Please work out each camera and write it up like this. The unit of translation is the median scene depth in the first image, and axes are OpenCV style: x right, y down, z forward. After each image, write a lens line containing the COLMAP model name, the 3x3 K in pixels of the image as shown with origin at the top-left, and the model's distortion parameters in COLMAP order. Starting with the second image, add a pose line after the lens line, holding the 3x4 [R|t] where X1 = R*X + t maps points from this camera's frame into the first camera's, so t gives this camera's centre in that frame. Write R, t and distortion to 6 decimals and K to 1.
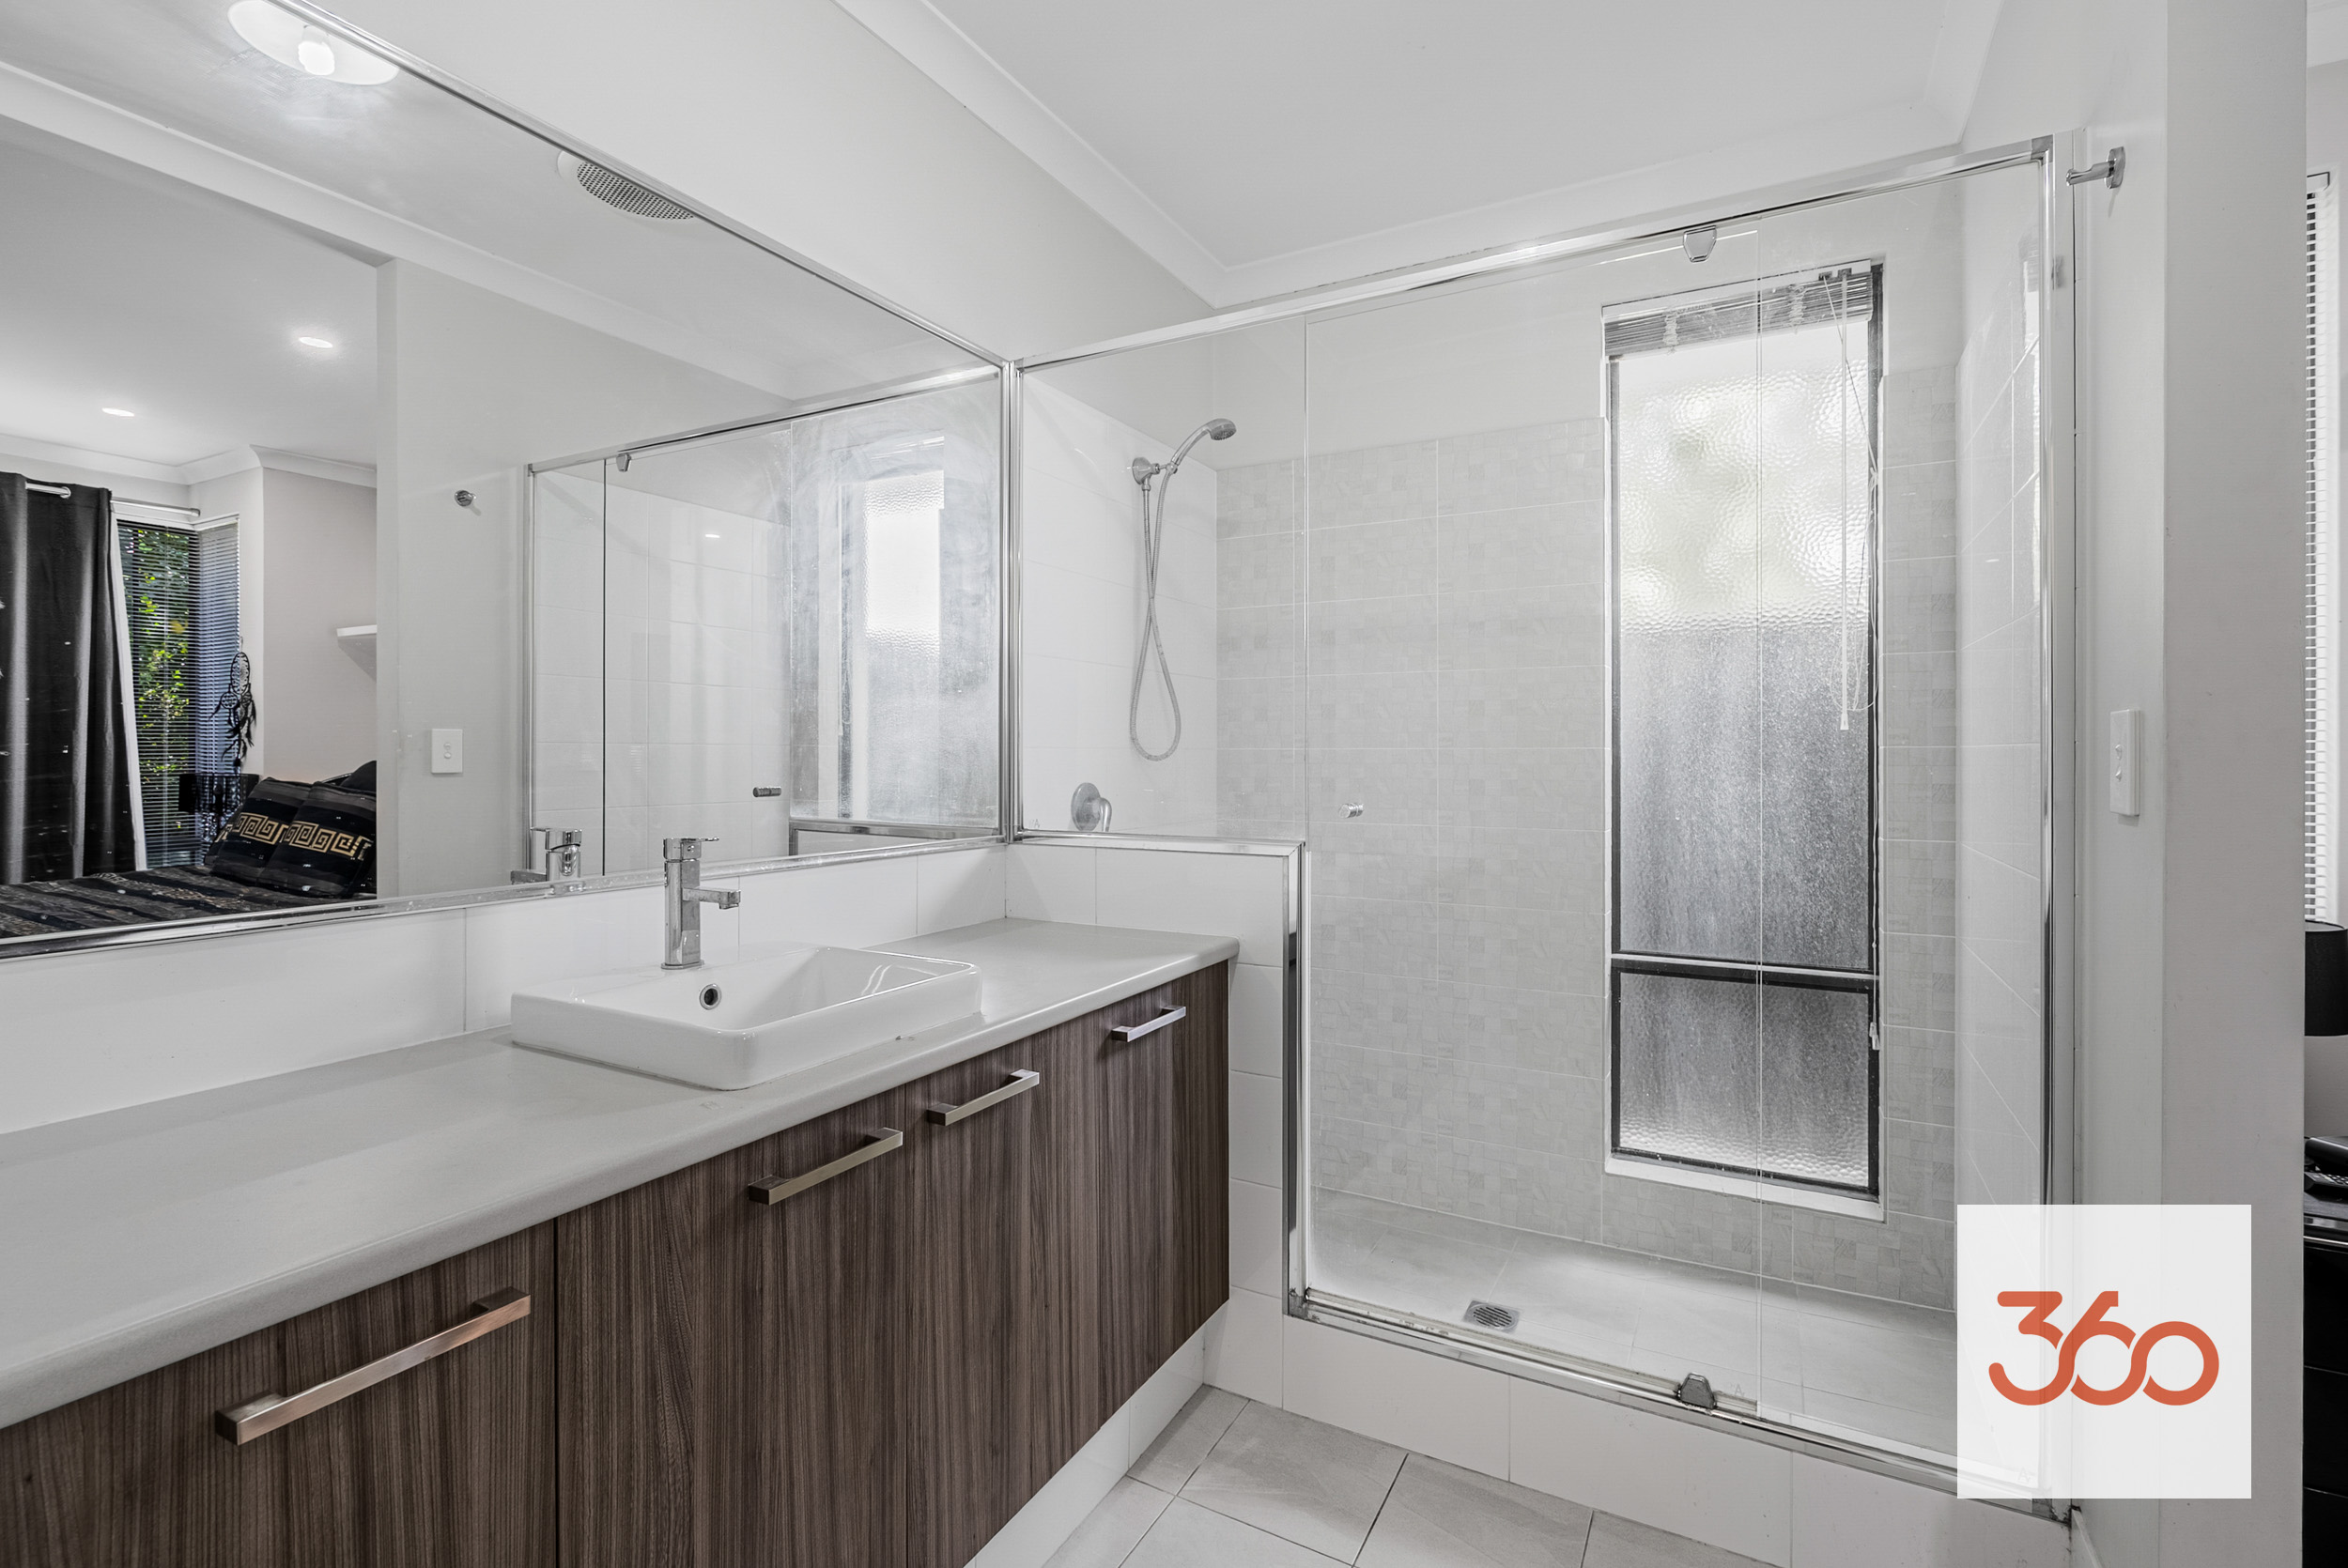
lens RADIAL K [[1080.1, 0, 1163.5], [0, 1080.1, 767.9], [0, 0, 1]] dist [-0.000668, 0.002319]
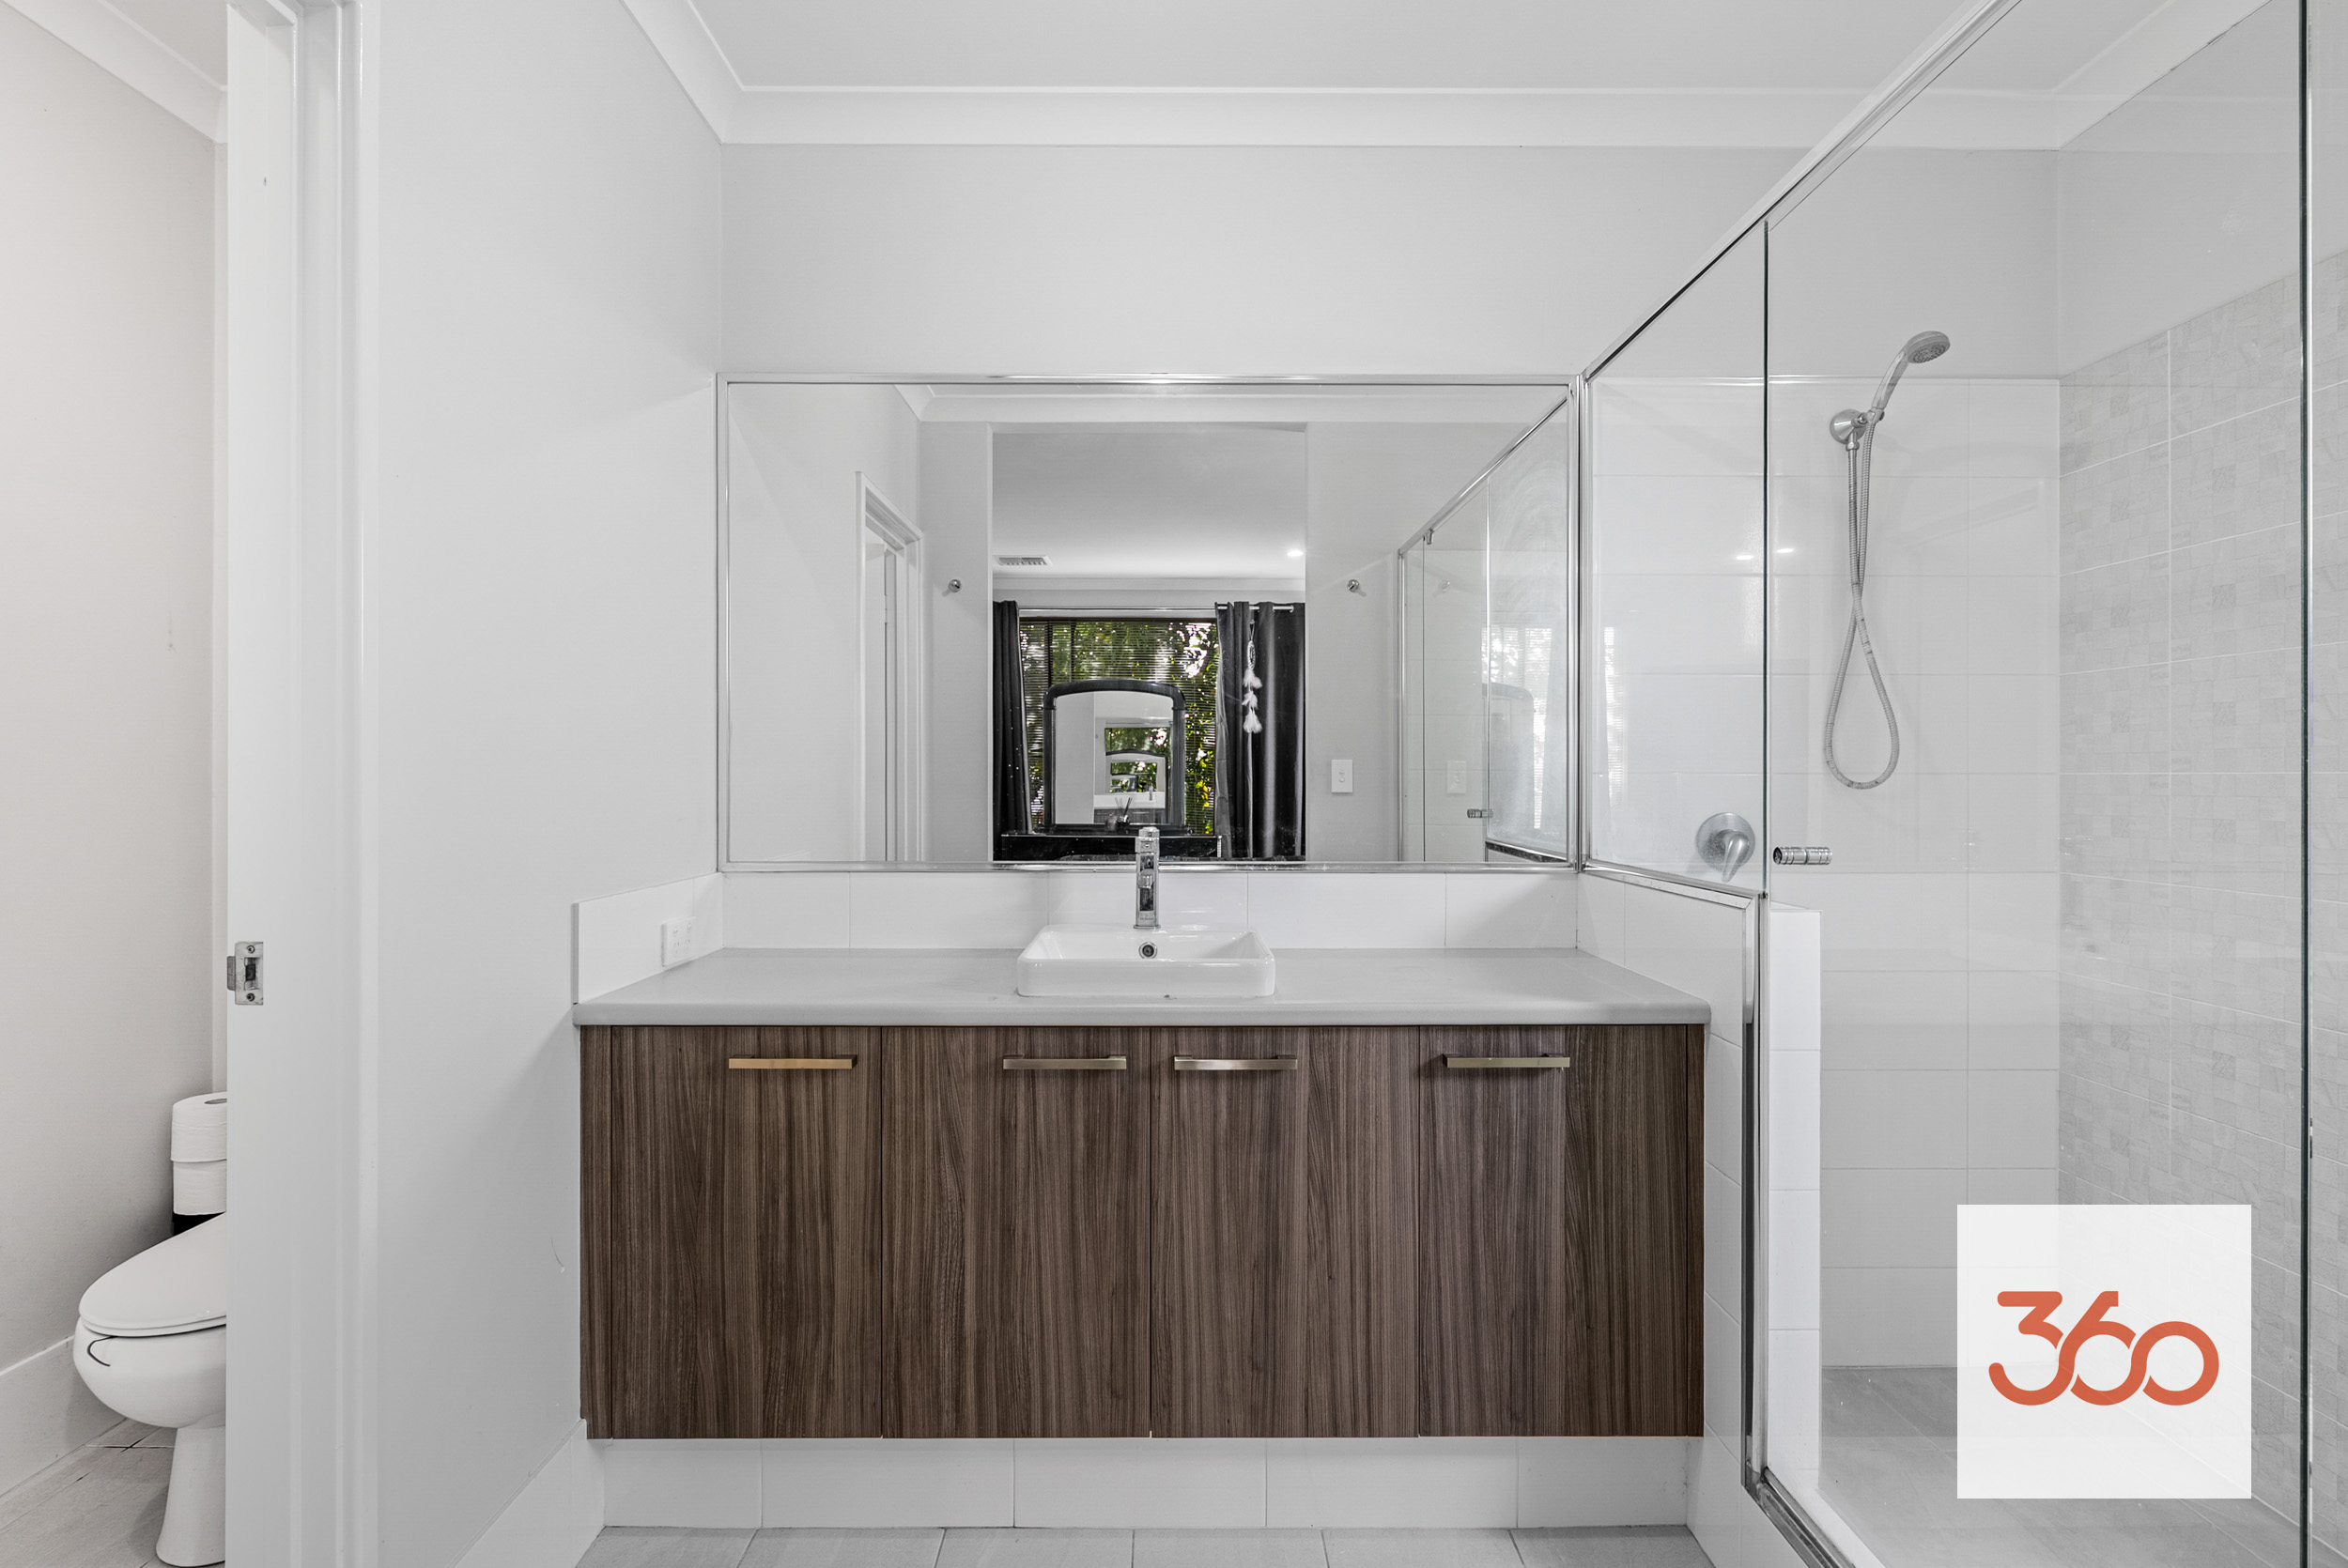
lens RADIAL K [[1080.1, 0, 1169.3], [0, 1080.1, 780.8], [0, 0, 1]] dist [-0.000668, 0.002319]
pose [[0.489320, 0.003523, -0.872097, 0.862024], [-0.012061, 0.999924, -0.002728, -0.008618], [0.872021, 0.011853, 0.489325, 0.338667]]
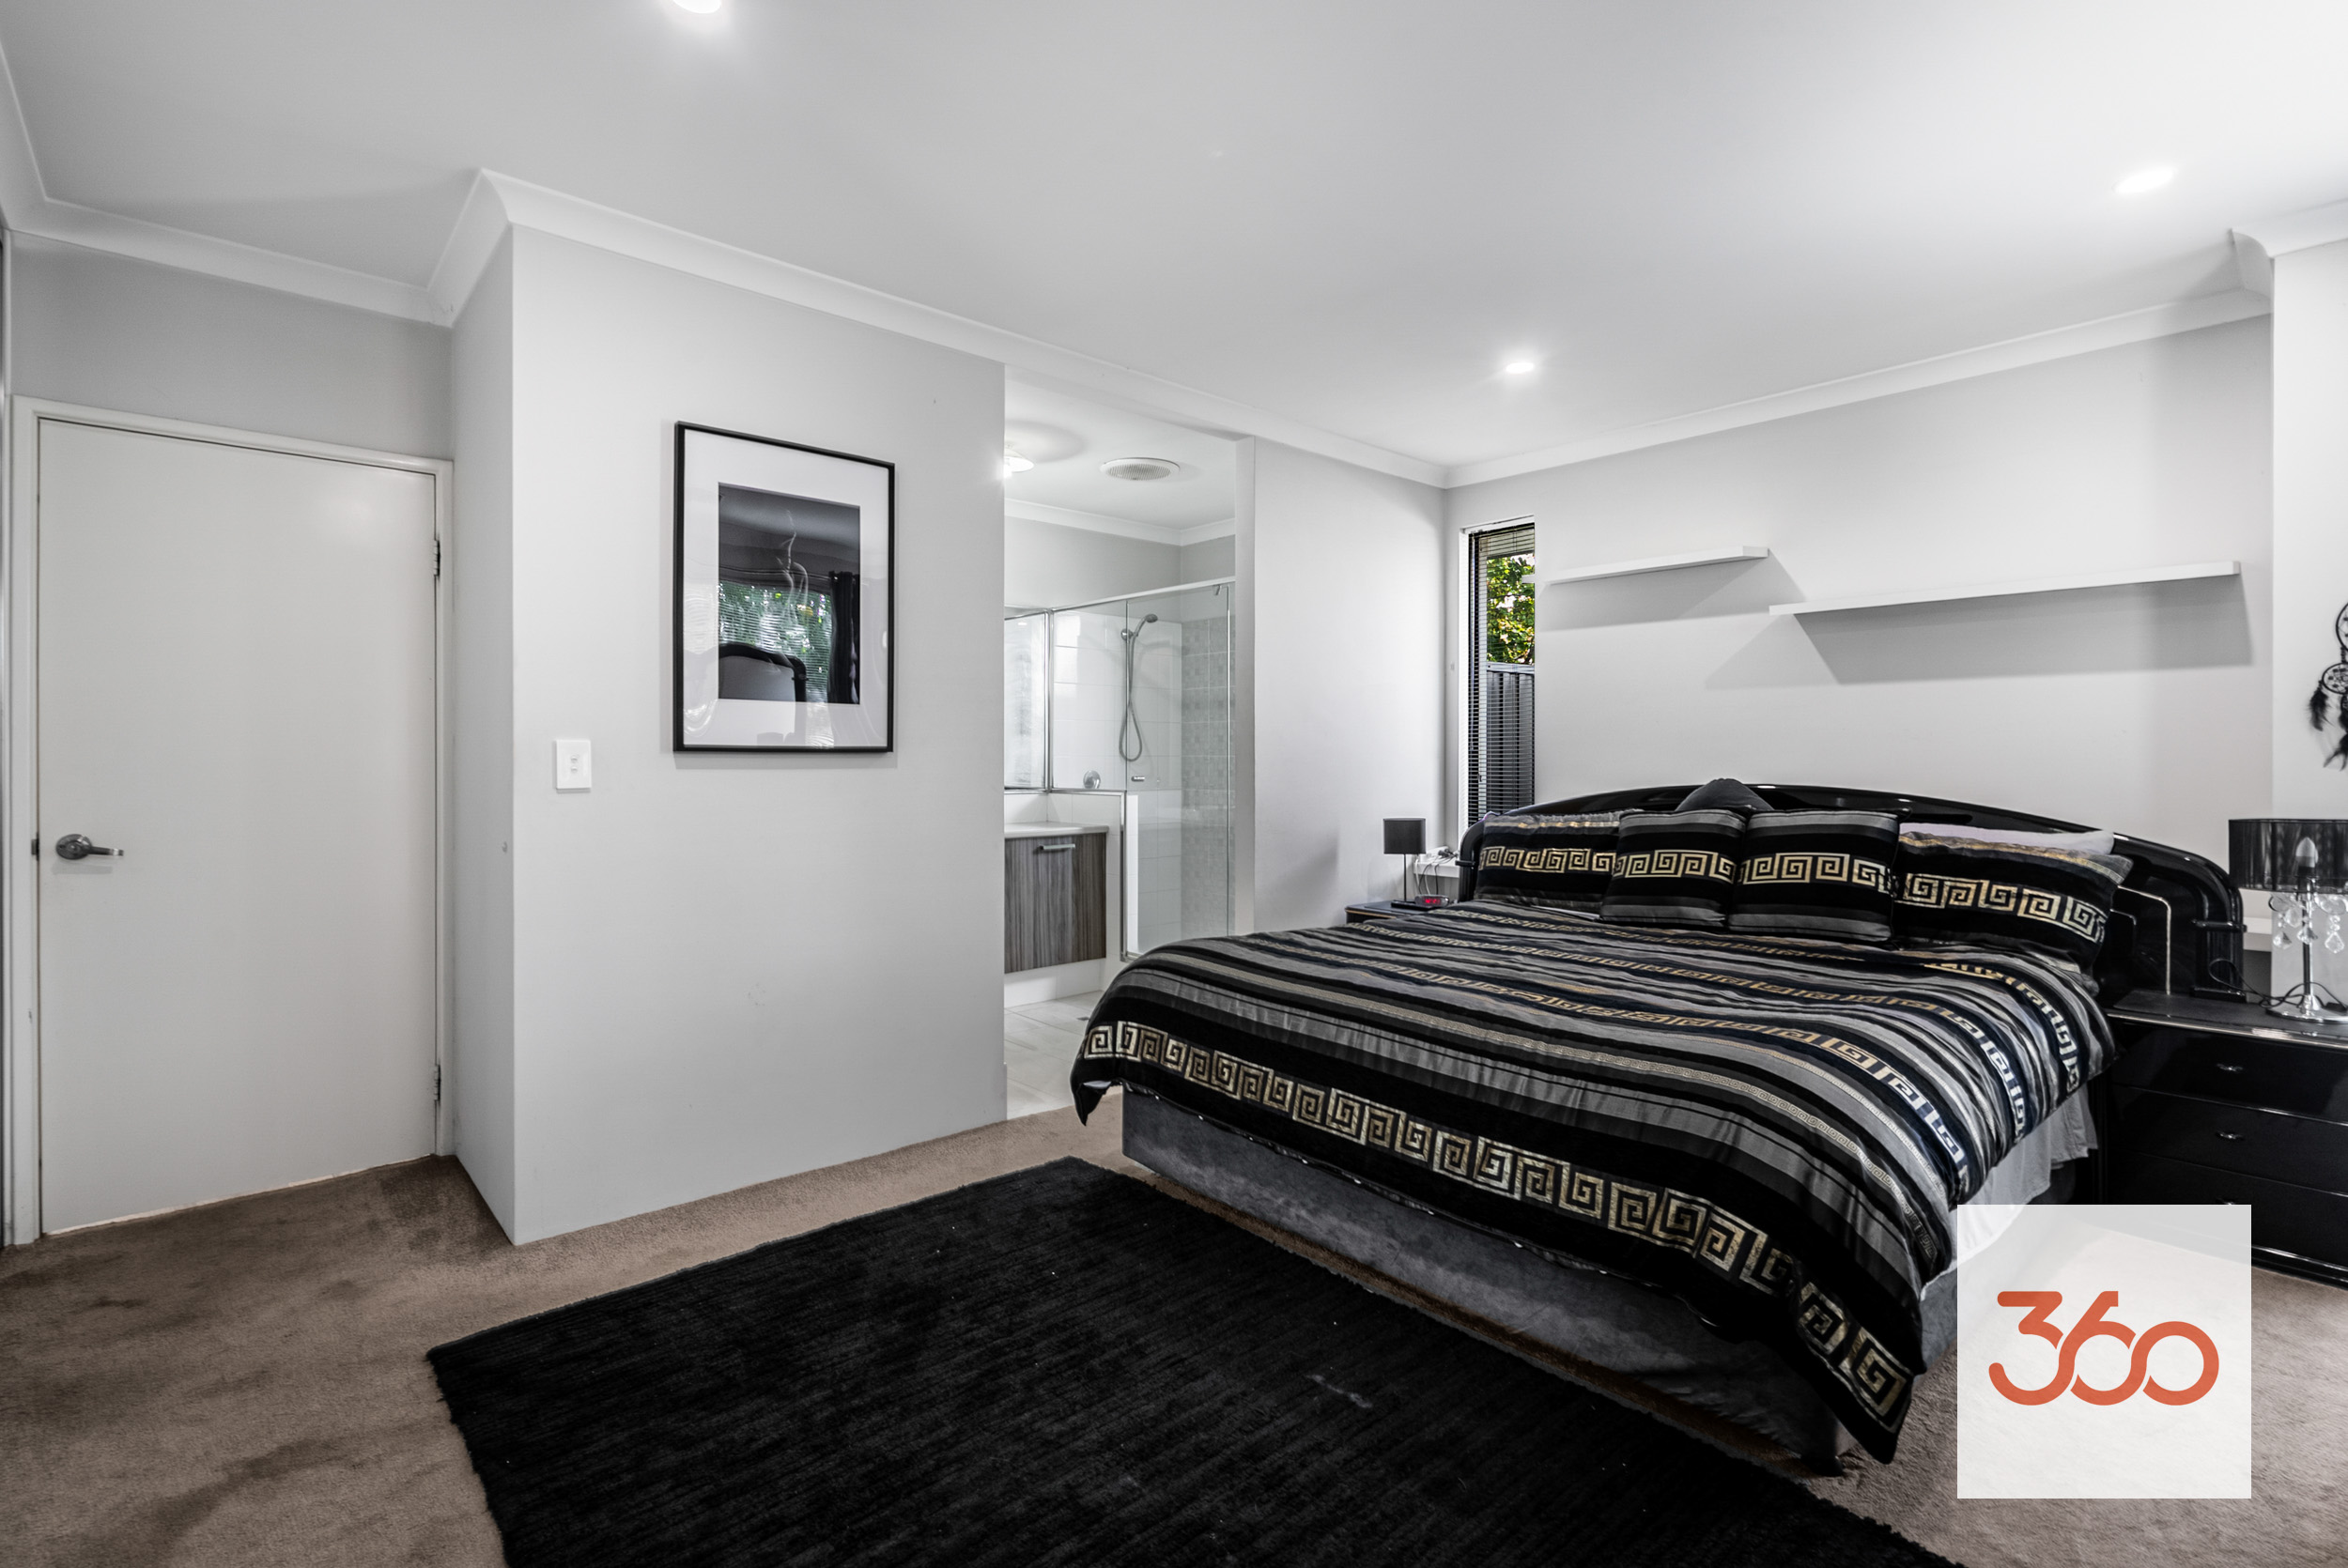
lens RADIAL K [[1080.1, 0, 1165.9], [0, 1080.1, 766.5], [0, 0, 1]] dist [-0.000668, 0.002319]
pose [[0.944184, 0.010402, -0.329255, 1.621077], [-0.011748, 0.999929, -0.002099, 0.016825], [0.329210, 0.005850, 0.944239, -2.258798]]
